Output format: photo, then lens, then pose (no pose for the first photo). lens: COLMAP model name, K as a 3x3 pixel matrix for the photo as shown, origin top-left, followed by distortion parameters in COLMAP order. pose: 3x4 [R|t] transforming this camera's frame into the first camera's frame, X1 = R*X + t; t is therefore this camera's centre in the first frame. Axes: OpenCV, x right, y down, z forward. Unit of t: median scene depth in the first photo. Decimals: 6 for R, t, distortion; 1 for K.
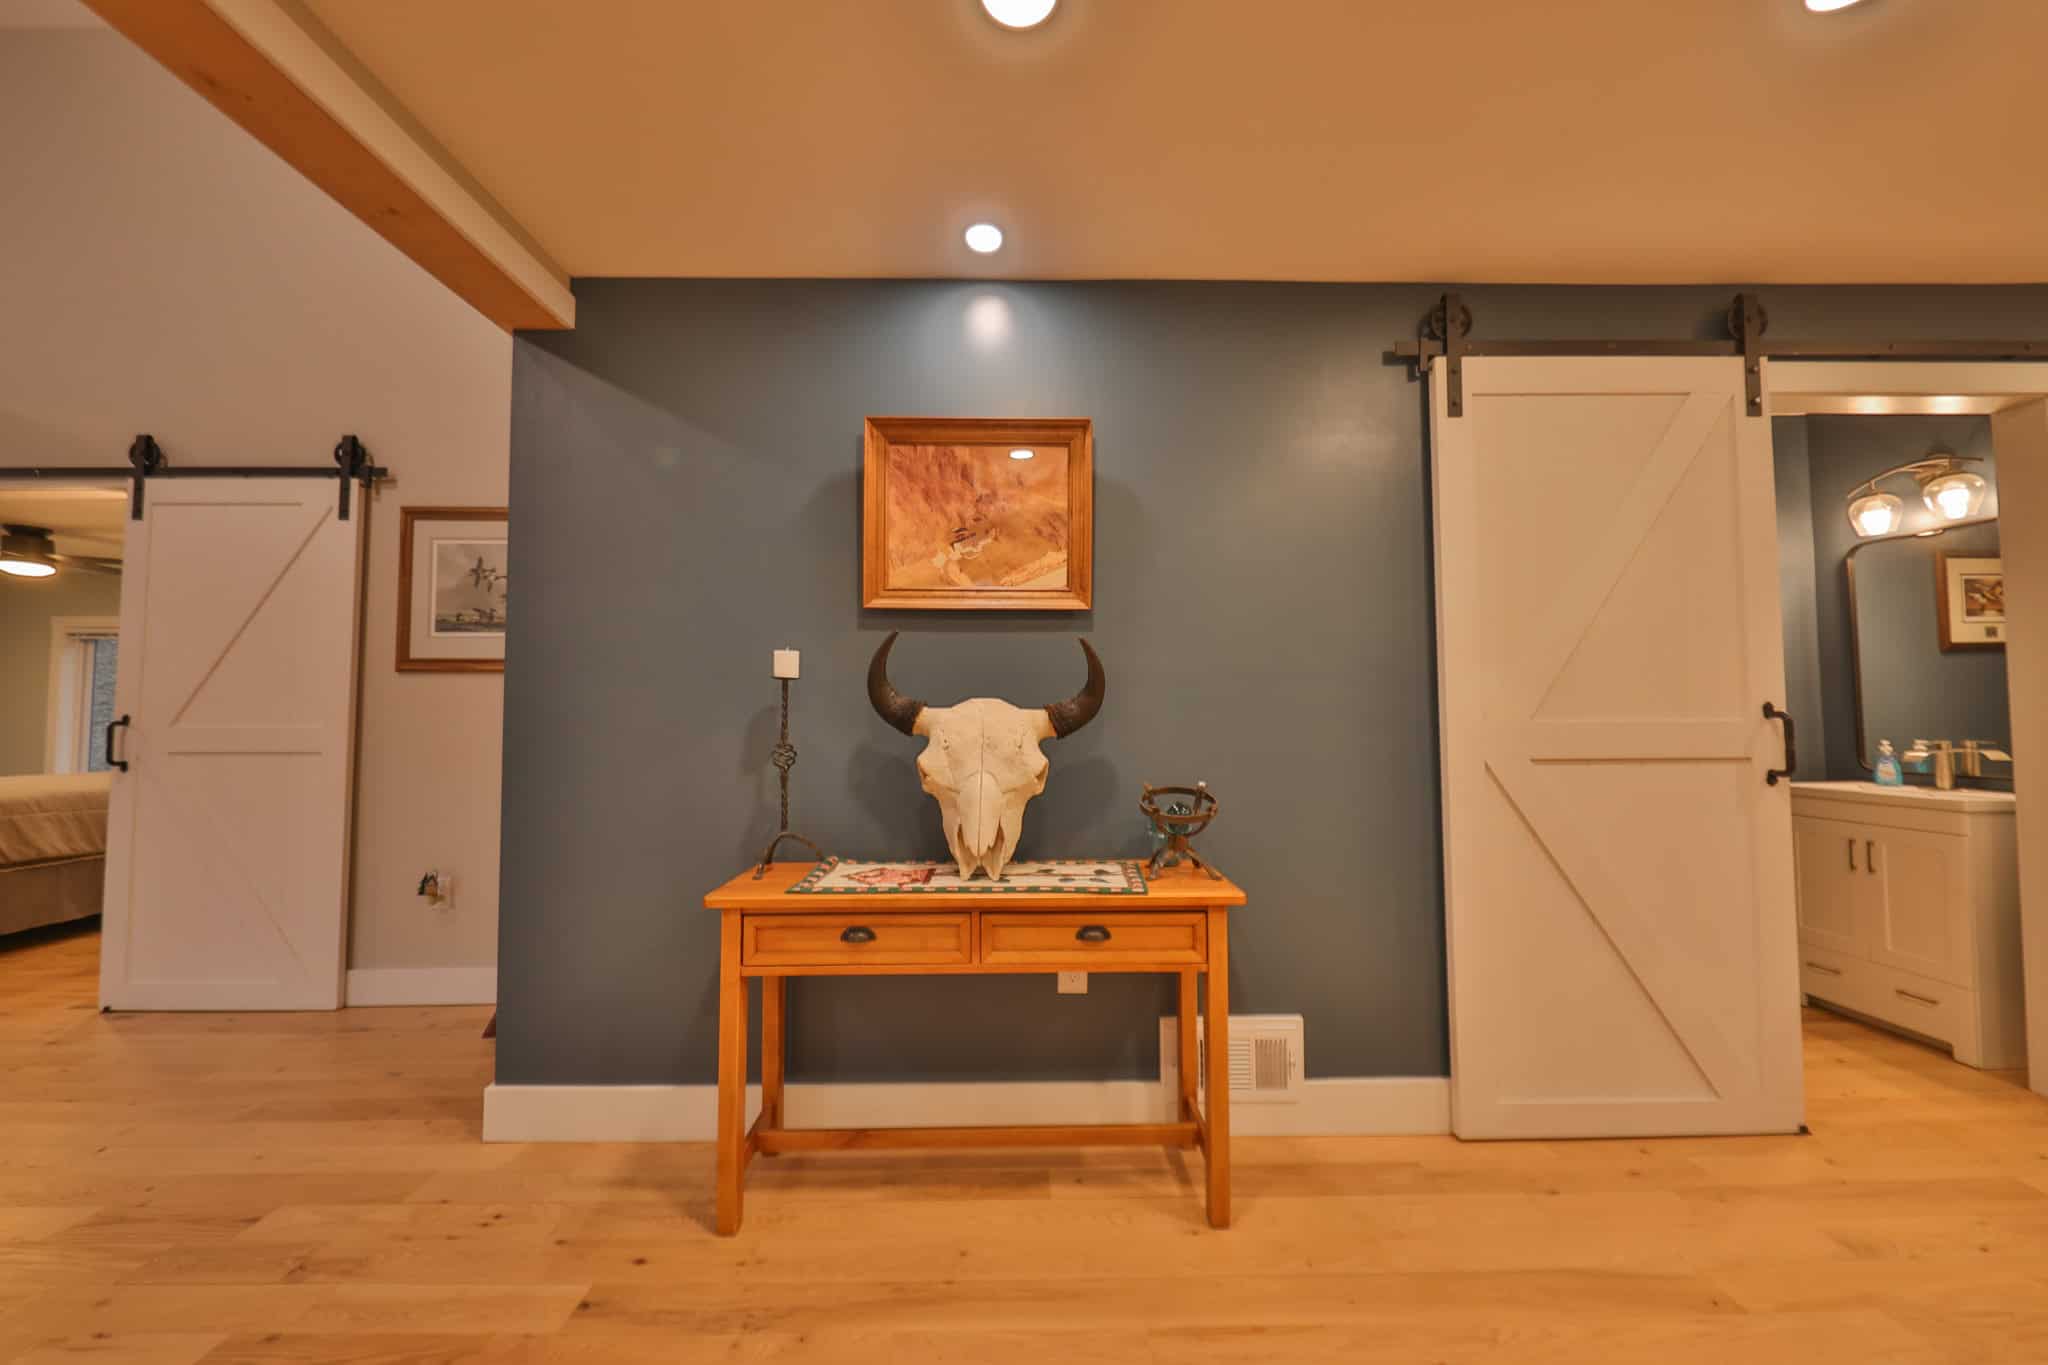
lens RADIAL K [[704.1, 0, 1024.0], [0, 704.1, 682.5], [0, 0, 1]] dist [0.000530, 0.000023]
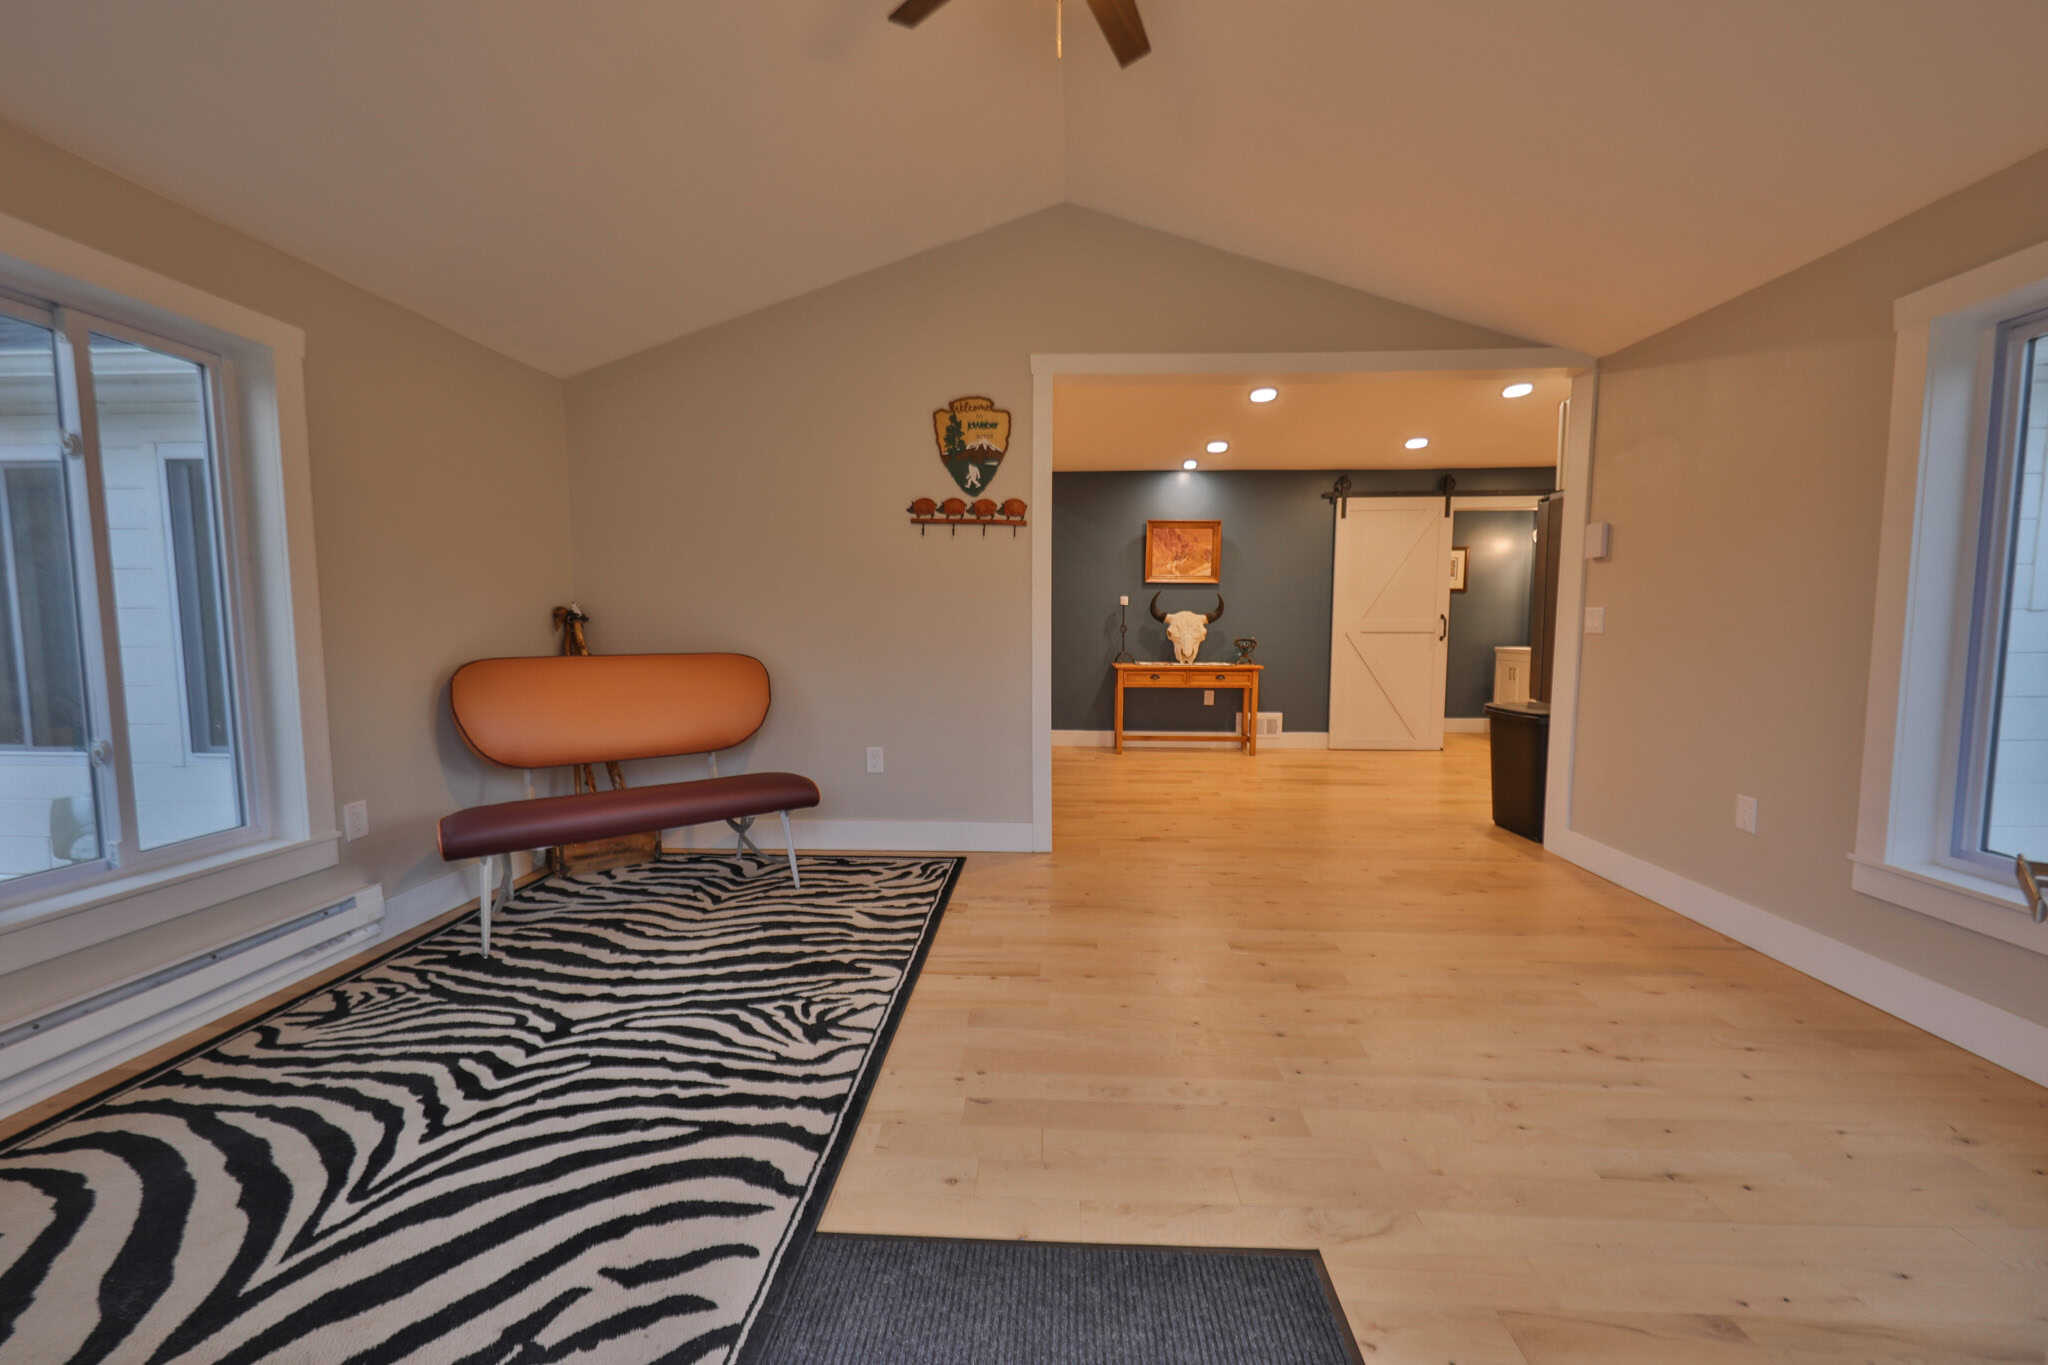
lens RADIAL K [[767.7, 0, 1024.0], [0, 767.7, 682.5], [0, 0, 1]] dist [-0.000248, -0.000001]
pose [[0.998388, 0.011116, -0.055655, -0.583189], [-0.004063, 0.992115, 0.125264, -0.090118], [0.056608, -0.124836, 0.990561, -2.513292]]
